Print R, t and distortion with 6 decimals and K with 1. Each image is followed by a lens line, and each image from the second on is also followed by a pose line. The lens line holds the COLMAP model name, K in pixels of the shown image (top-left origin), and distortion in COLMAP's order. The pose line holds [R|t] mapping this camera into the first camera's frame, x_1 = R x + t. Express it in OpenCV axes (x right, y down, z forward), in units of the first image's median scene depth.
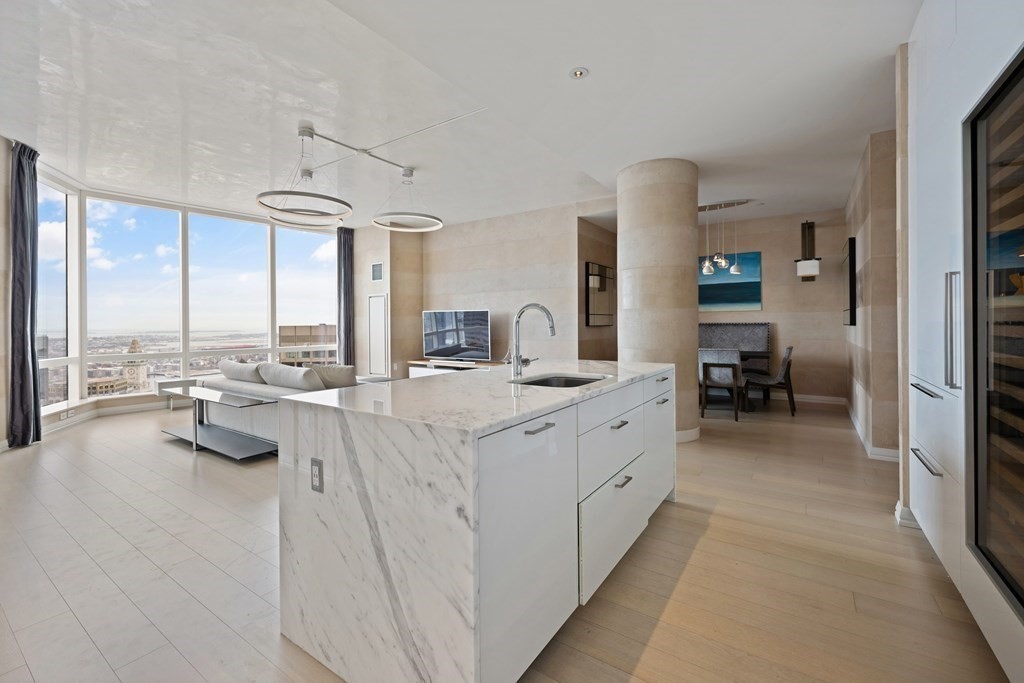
lens RADIAL K [[430.5, 0, 512.1], [0, 430.5, 325.5], [0, 0, 1]] dist [-0.000330, 0.000034]
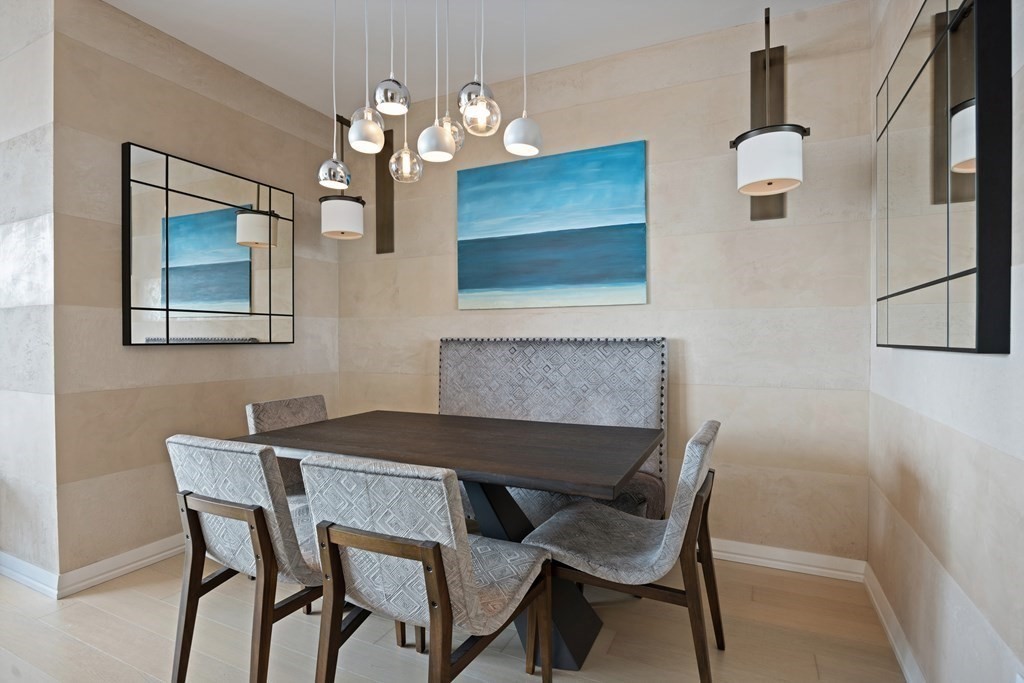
lens RADIAL K [[503.2, 0, 512.0], [0, 503.2, 341.5], [0, 0, 1]] dist [-0.000277, -0.000019]
pose [[0.988914, 0.004098, 0.148435, 0.416845], [-0.004494, 0.999987, 0.002329, -0.003871], [-0.148423, -0.002970, 0.988919, 0.618254]]
